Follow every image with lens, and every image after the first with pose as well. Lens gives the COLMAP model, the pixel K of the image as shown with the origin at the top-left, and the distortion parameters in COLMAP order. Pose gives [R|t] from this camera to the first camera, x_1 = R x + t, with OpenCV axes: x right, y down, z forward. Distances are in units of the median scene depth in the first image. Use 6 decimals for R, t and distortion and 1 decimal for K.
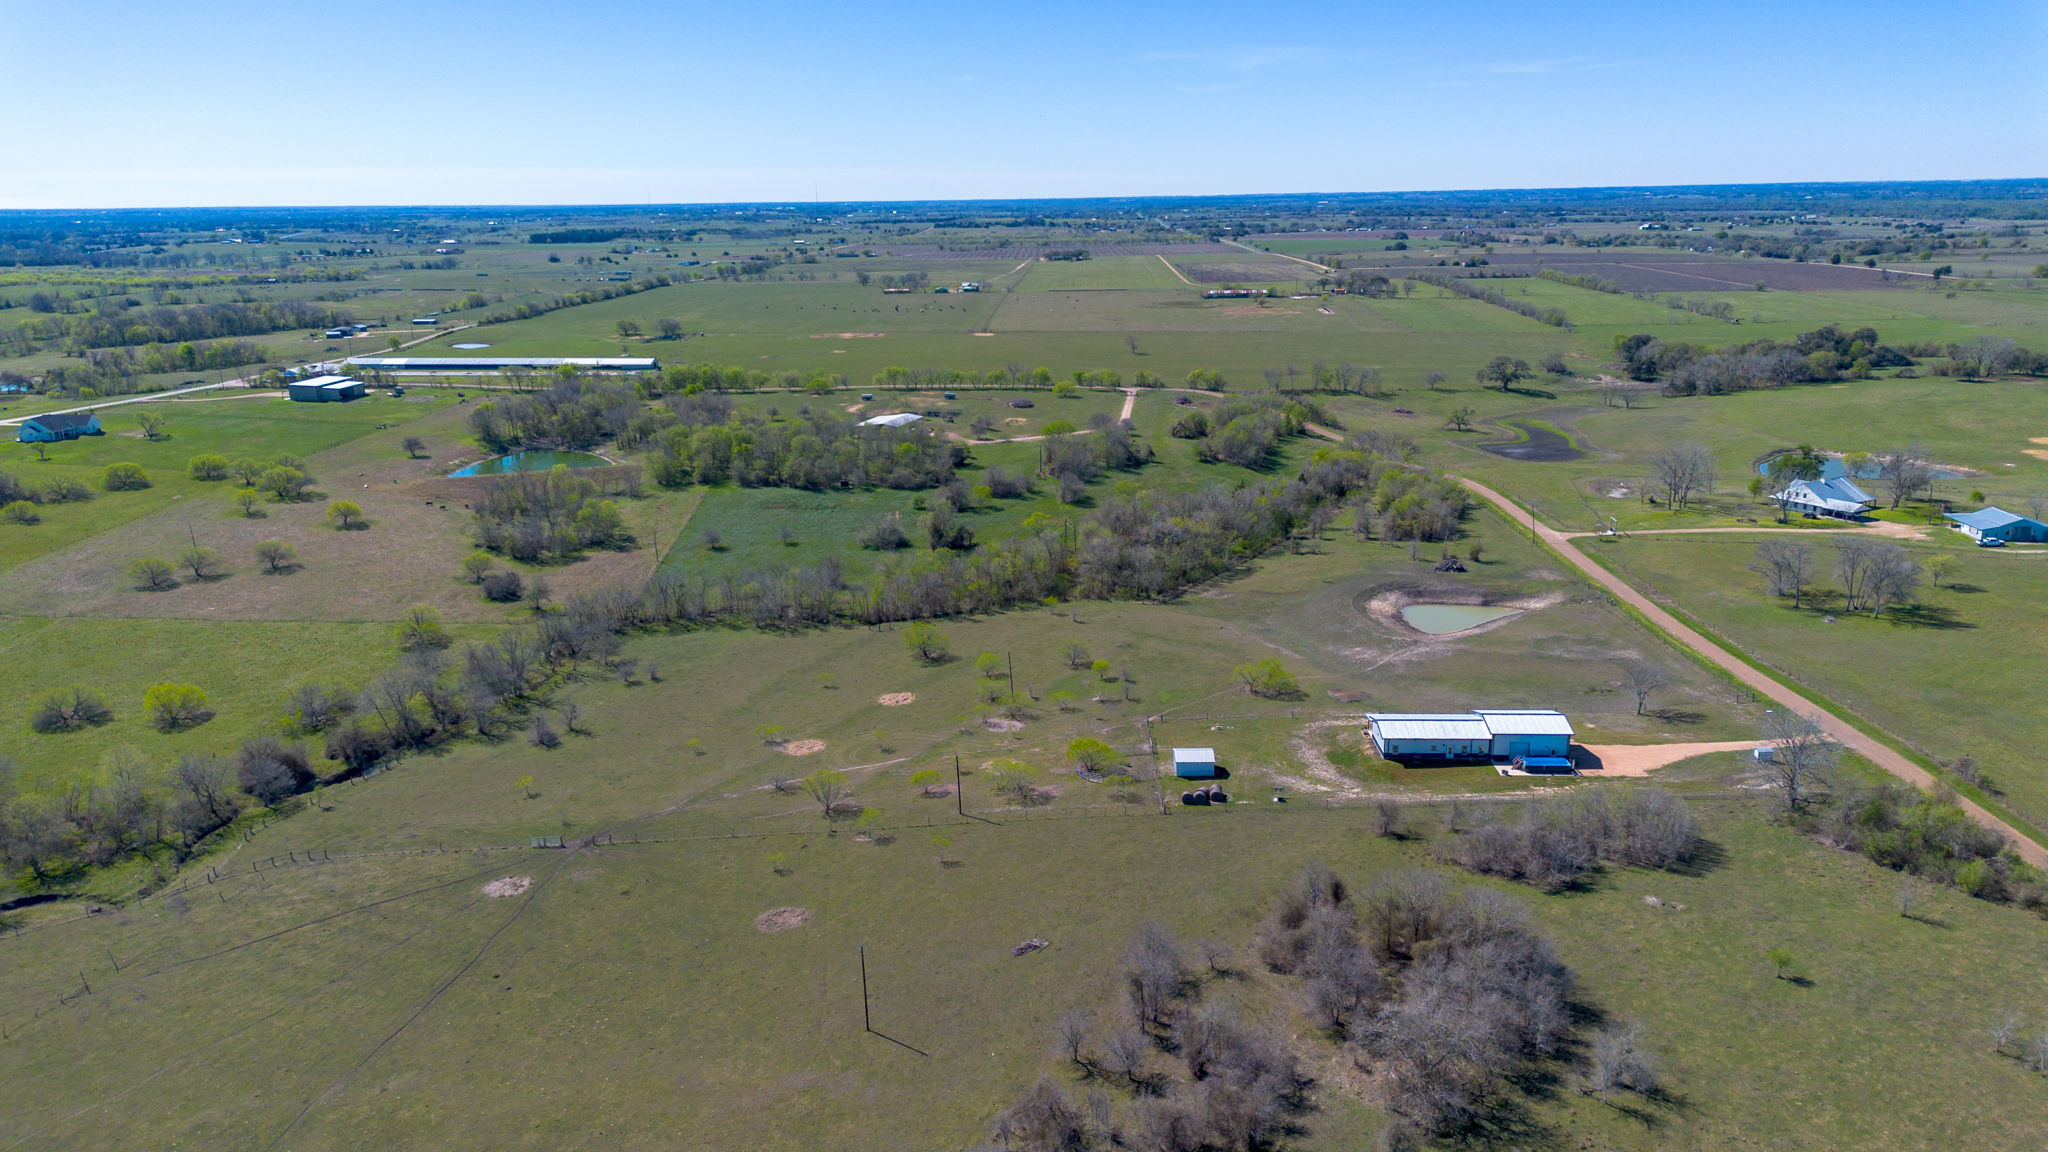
lens RADIAL K [[1443.0, 0, 1024.0], [0, 1443.0, 576.0], [0, 0, 1]] dist [0.097582, -0.108928]
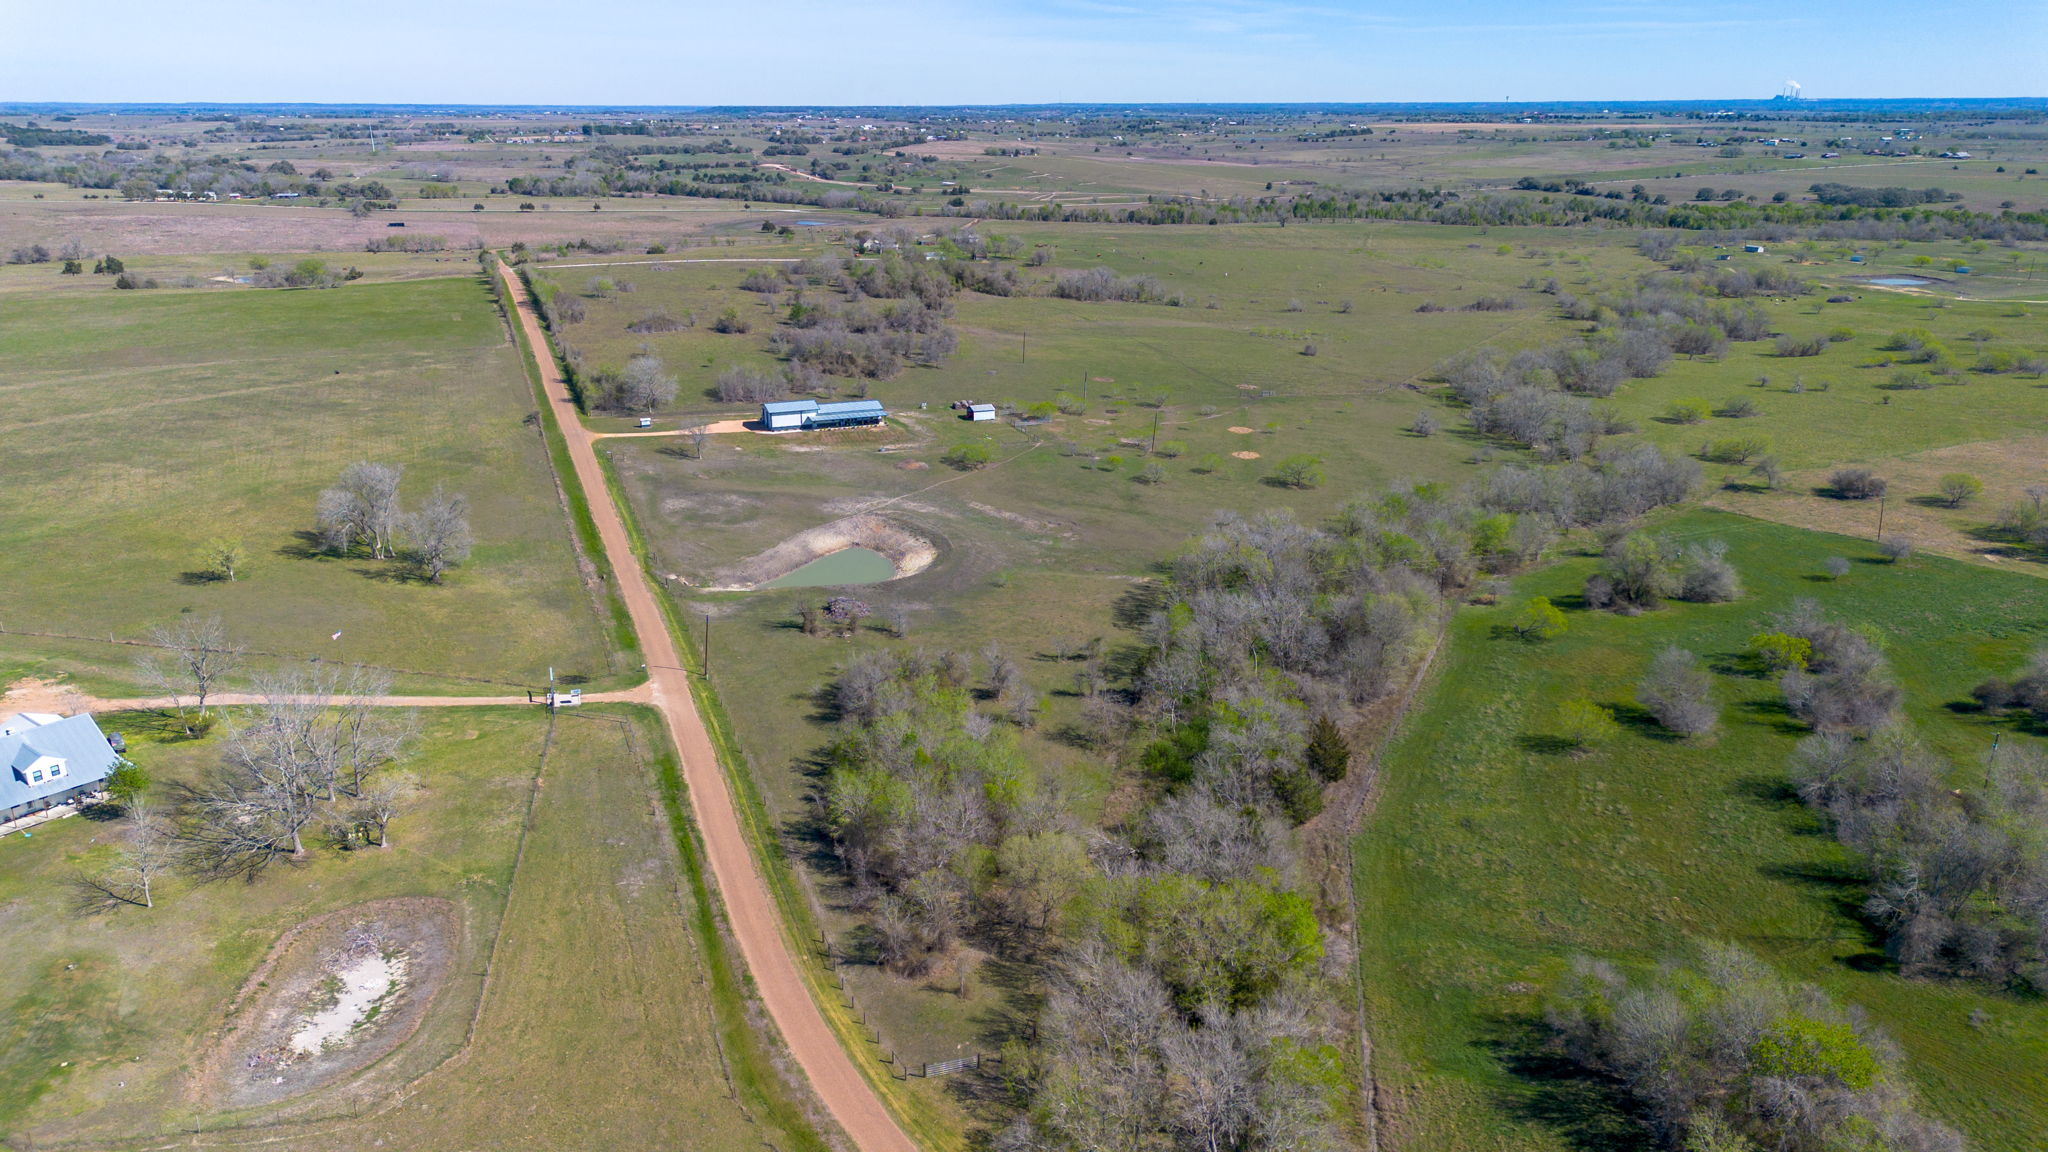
lens RADIAL K [[1443.0, 0, 1024.0], [0, 1443.0, 576.0], [0, 0, 1]] dist [0.097582, -0.108928]
pose [[-0.915719, 0.137068, -0.377718, 0.476126], [-0.093547, 0.841469, 0.532145, -0.393690], [0.390779, 0.522630, -0.757727, 1.560987]]
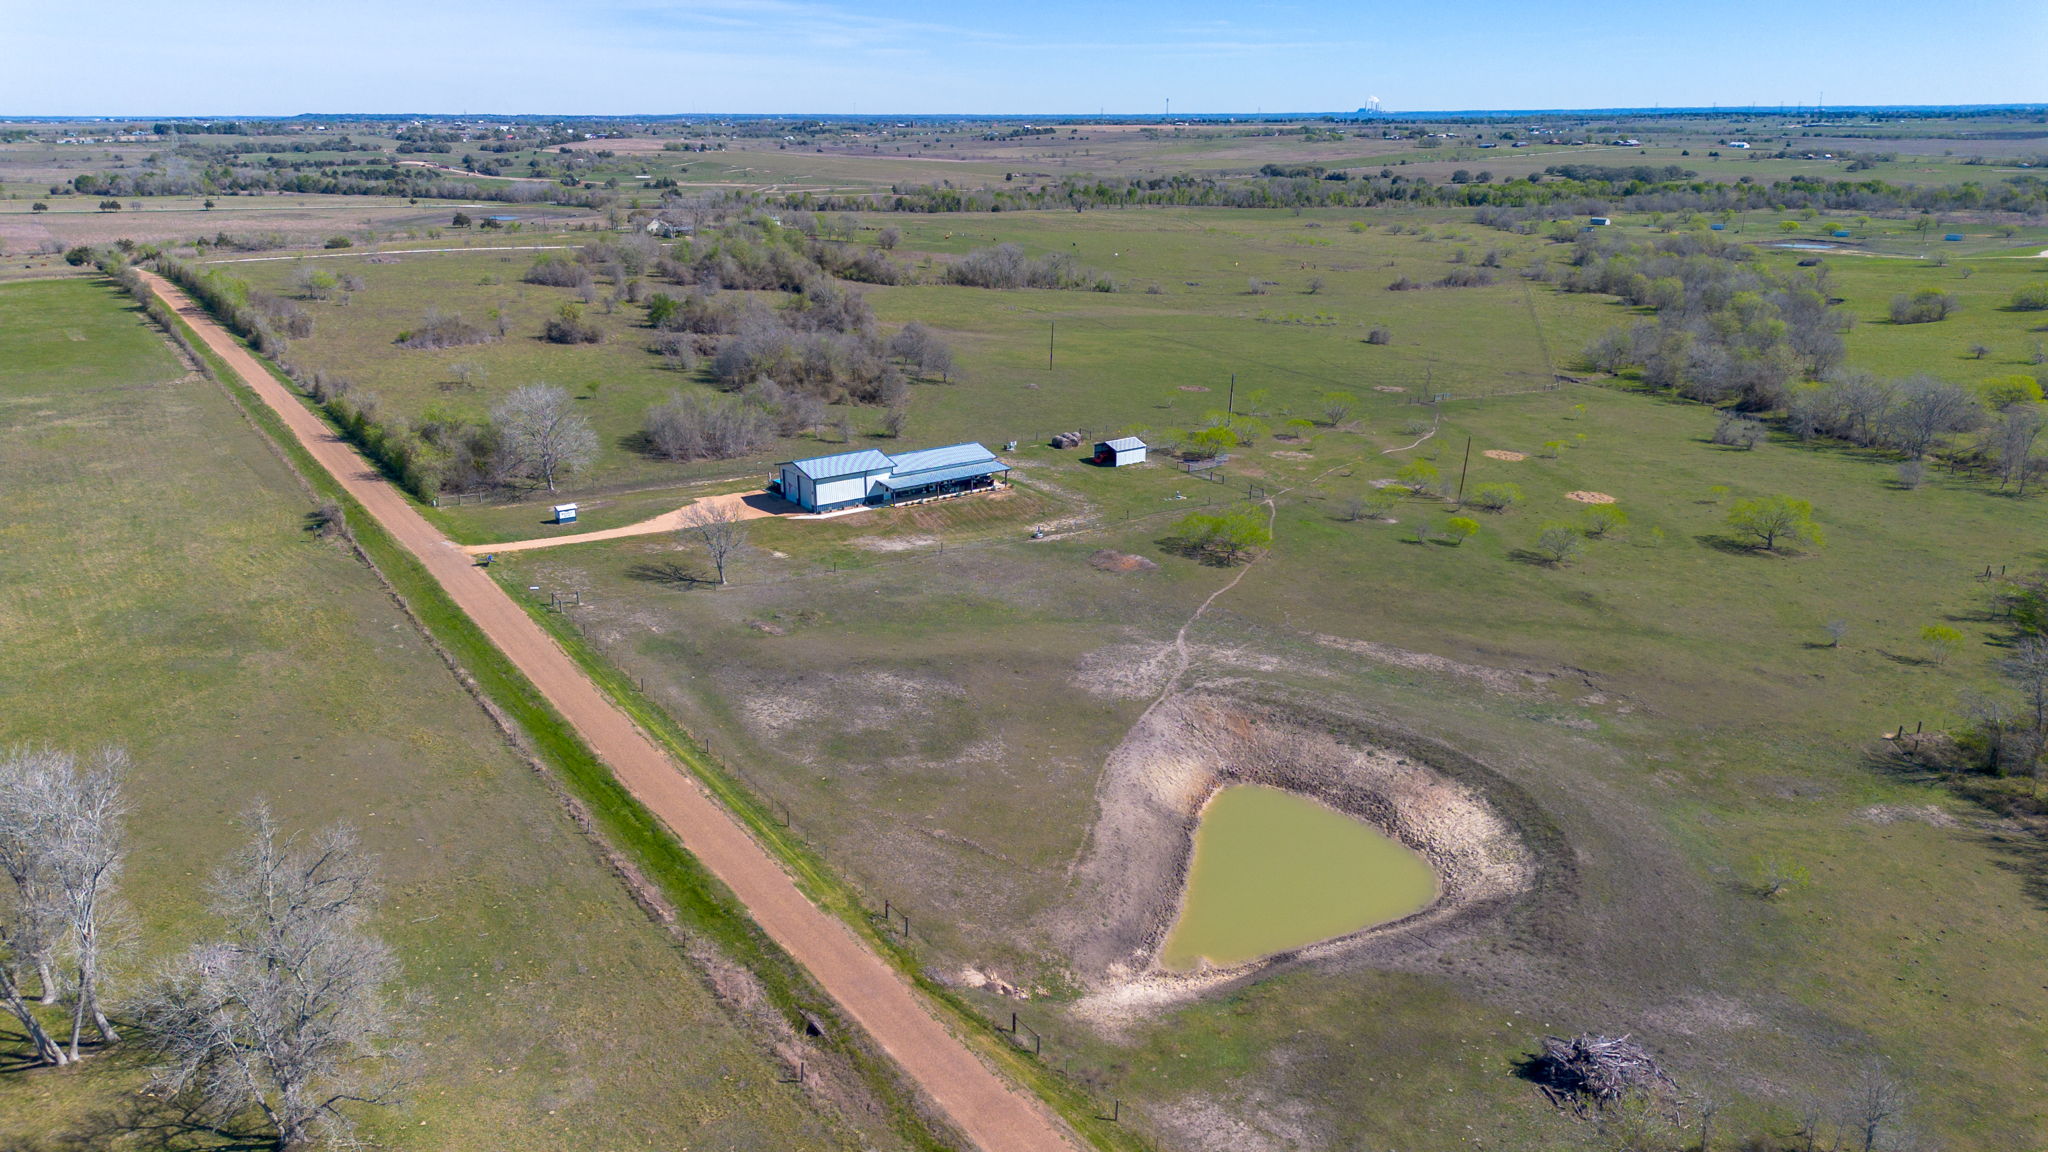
lens RADIAL K [[1442.9, 0, 1024.0], [0, 1442.9, 576.0], [0, 0, 1]] dist [0.069186, -0.053710]
pose [[-0.791016, 0.200987, -0.577839, 0.492838], [-0.146185, 0.855045, 0.497522, -0.180376], [0.594074, 0.478019, -0.646973, 1.074592]]
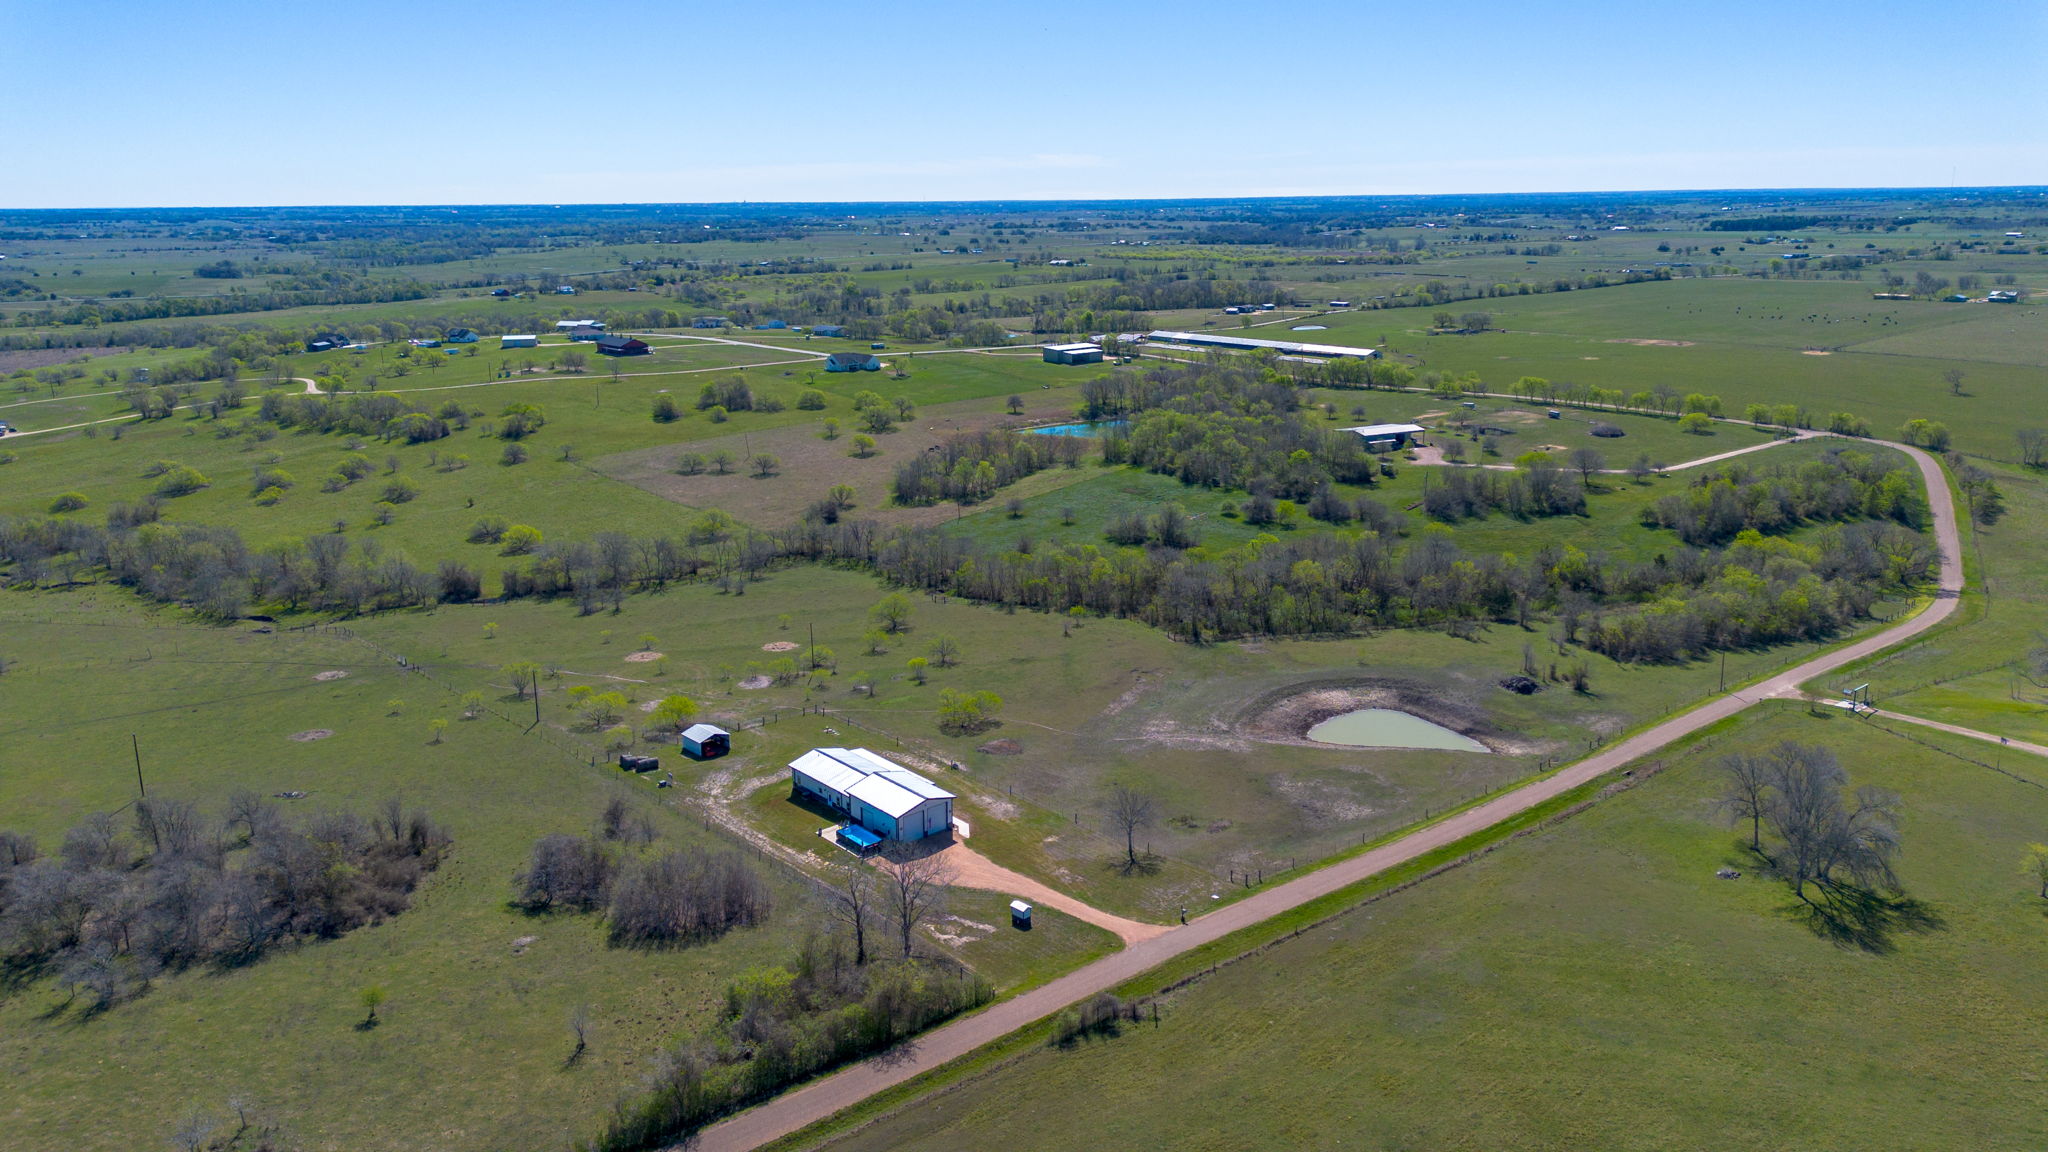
lens RADIAL K [[1443.0, 0, 1024.0], [0, 1443.0, 576.0], [0, 0, 1]] dist [0.097582, -0.108928]
pose [[0.674860, 0.193716, -0.712065, 0.660768], [-0.186773, 0.978350, 0.089145, -0.082797], [0.713918, 0.072834, 0.696431, 0.278386]]
